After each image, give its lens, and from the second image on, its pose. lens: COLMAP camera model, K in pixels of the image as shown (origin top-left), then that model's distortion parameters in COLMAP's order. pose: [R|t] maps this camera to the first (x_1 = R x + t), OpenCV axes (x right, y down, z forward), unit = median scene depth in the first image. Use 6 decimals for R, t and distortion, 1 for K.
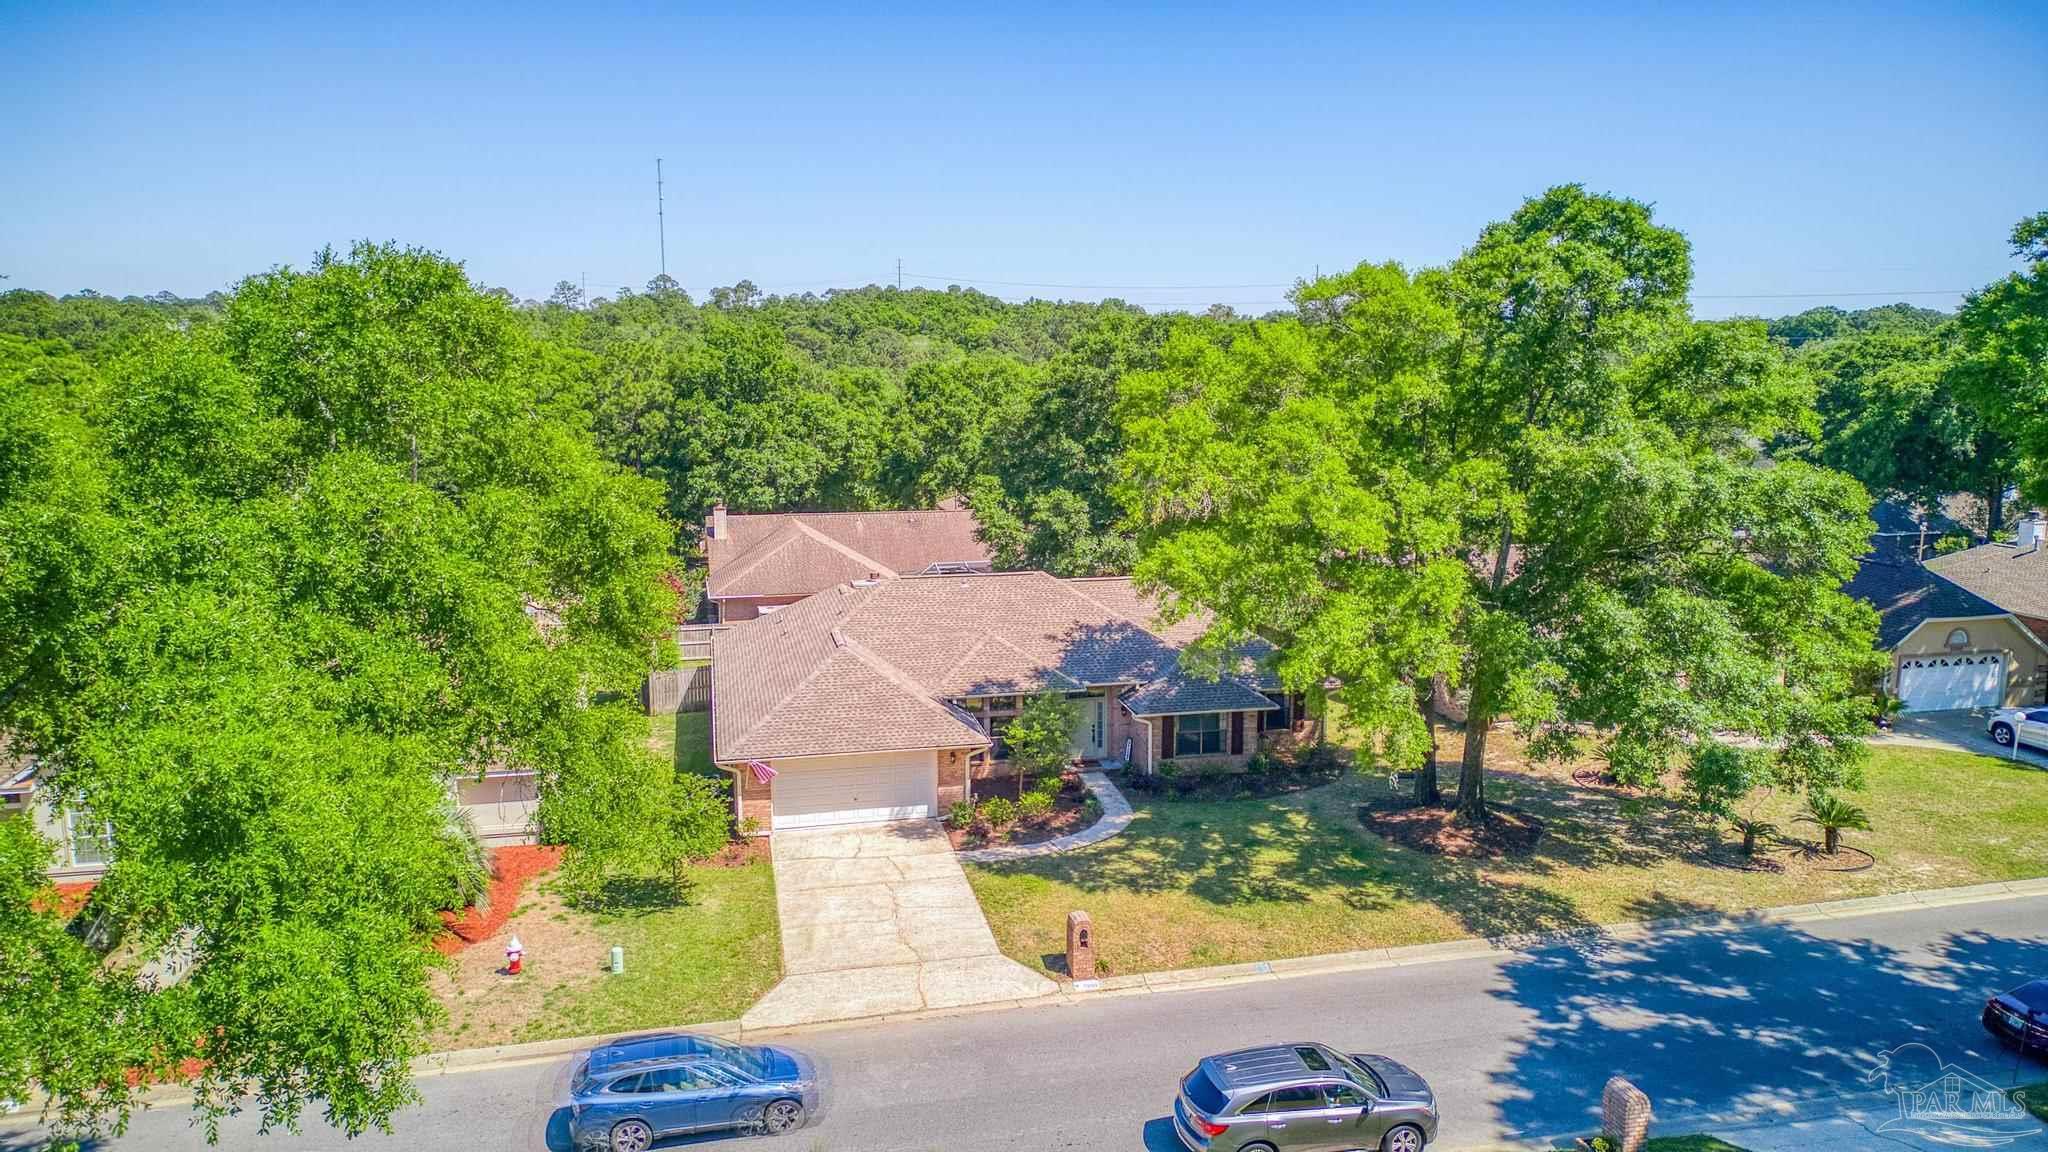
lens RADIAL K [[1494.3, 0, 1037.0], [0, 1494.3, 568.9], [0, 0, 1]] dist [0.089716, -0.093554]
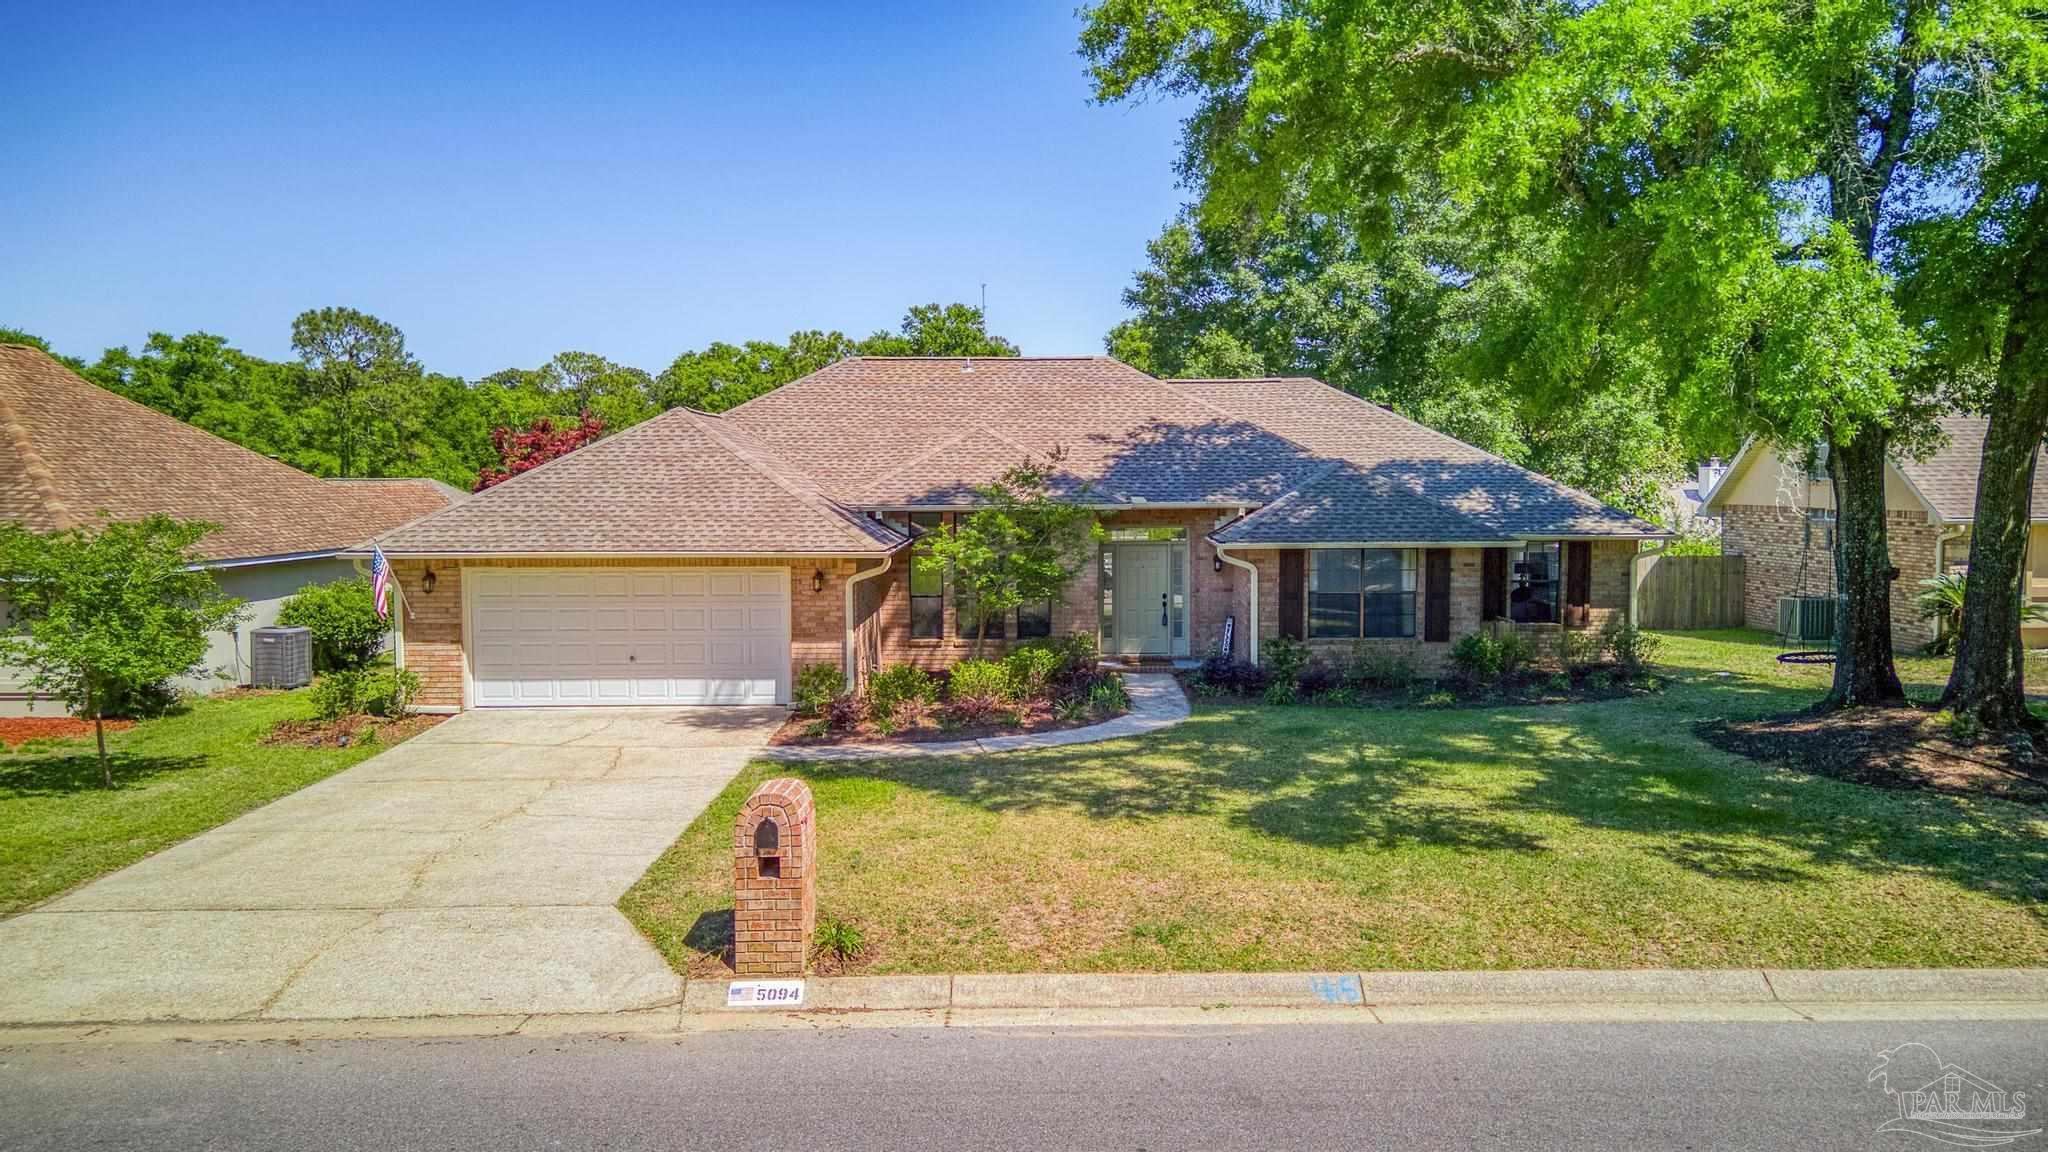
lens RADIAL K [[1494.3, 0, 1037.0], [0, 1494.3, 568.9], [0, 0, 1]] dist [0.089716, -0.093554]
pose [[0.975559, 0.015036, -0.219222, 0.151100], [-0.036071, 0.995080, -0.092271, 0.201376], [0.216756, 0.097924, 0.971302, 0.646874]]
